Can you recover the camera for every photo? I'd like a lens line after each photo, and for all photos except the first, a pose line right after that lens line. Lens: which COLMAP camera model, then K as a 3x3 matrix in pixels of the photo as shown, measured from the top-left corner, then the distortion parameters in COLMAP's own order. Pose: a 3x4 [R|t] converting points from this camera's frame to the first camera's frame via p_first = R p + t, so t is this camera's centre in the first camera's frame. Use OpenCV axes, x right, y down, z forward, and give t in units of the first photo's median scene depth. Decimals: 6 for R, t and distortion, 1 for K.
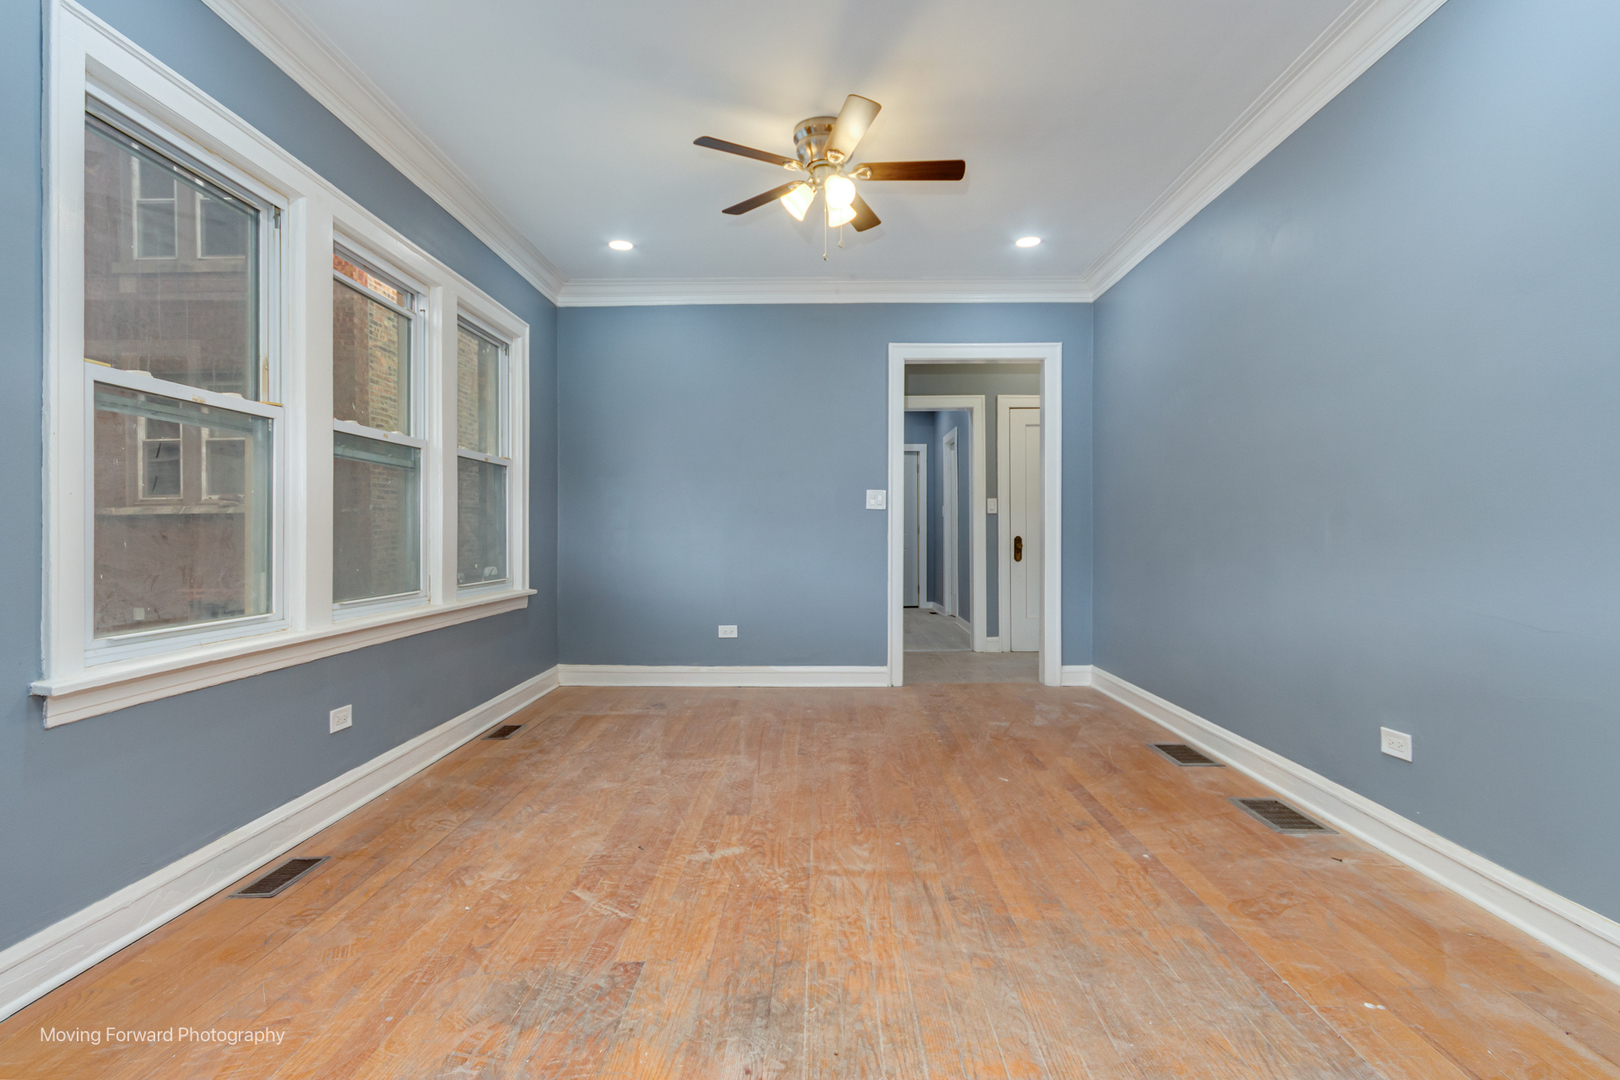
lens RADIAL K [[894.7, 0, 813.6], [0, 894.7, 534.1], [0, 0, 1]] dist [0.007493, 0.000602]
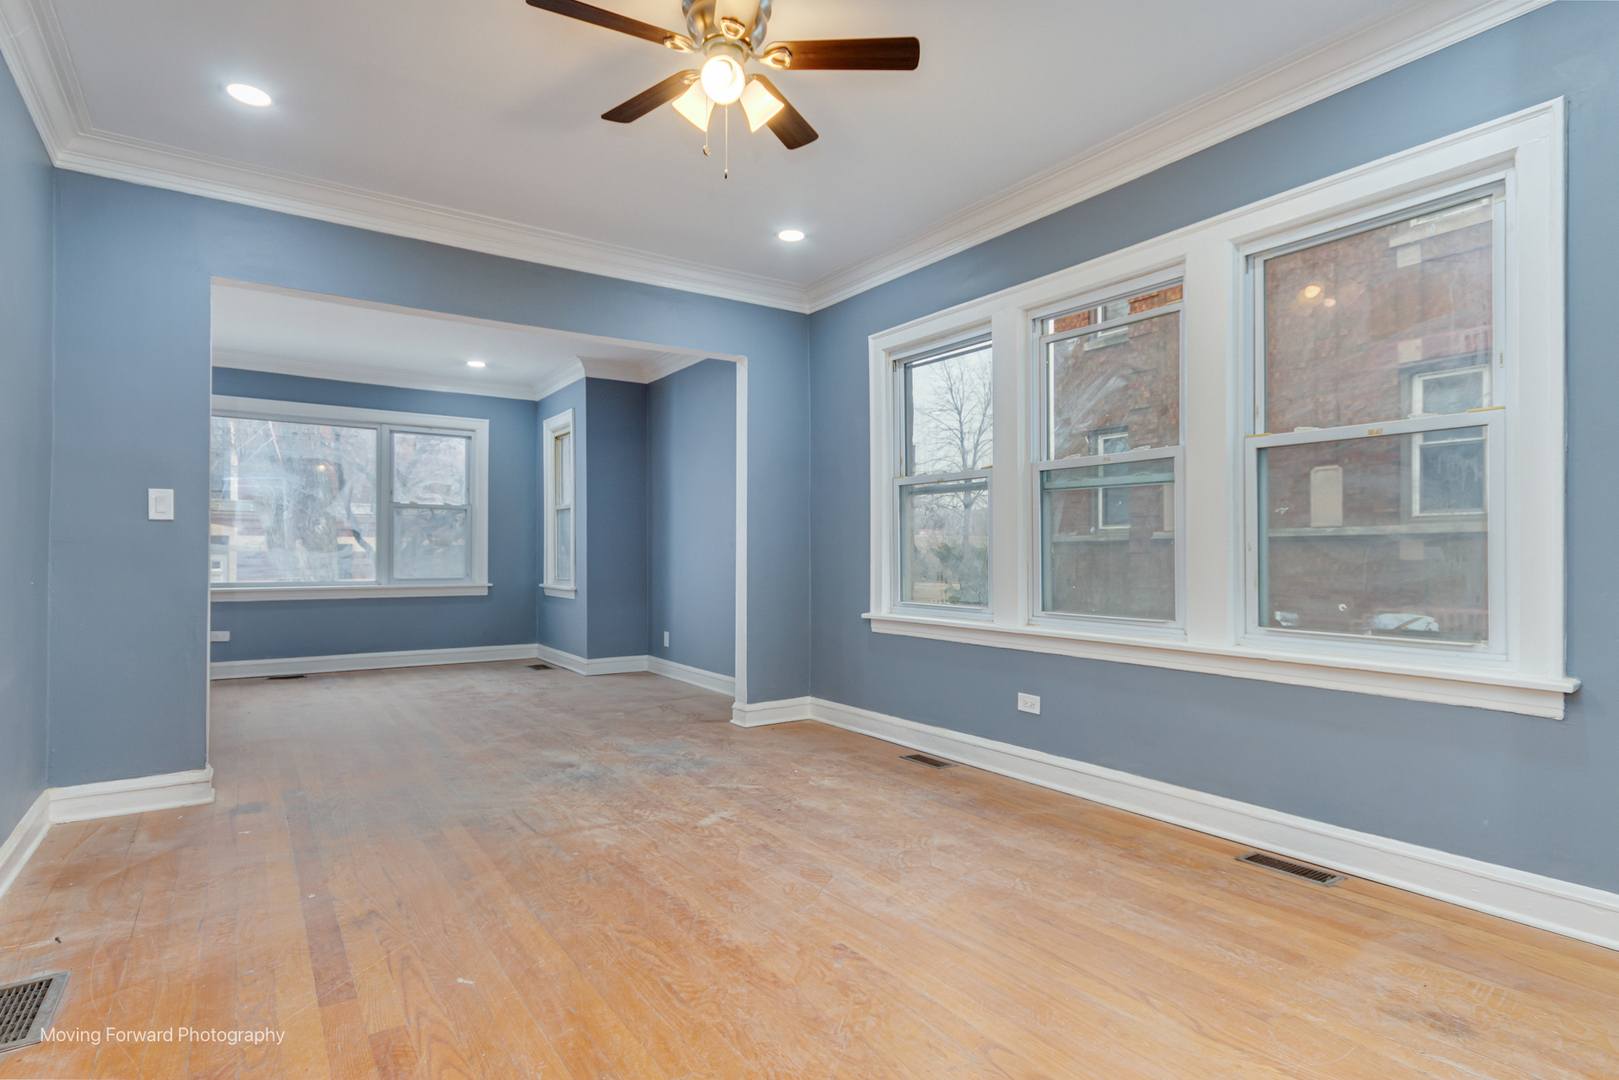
lens RADIAL K [[894.2, 0, 803.4], [0, 894.2, 546.6], [0, 0, 1]] dist [0.007493, 0.000602]
pose [[-0.848402, 0.000067, -0.529352, 0.416103], [0.002730, 0.999987, -0.004249, -0.005767], [0.529345, -0.005050, -0.848391, 2.006067]]
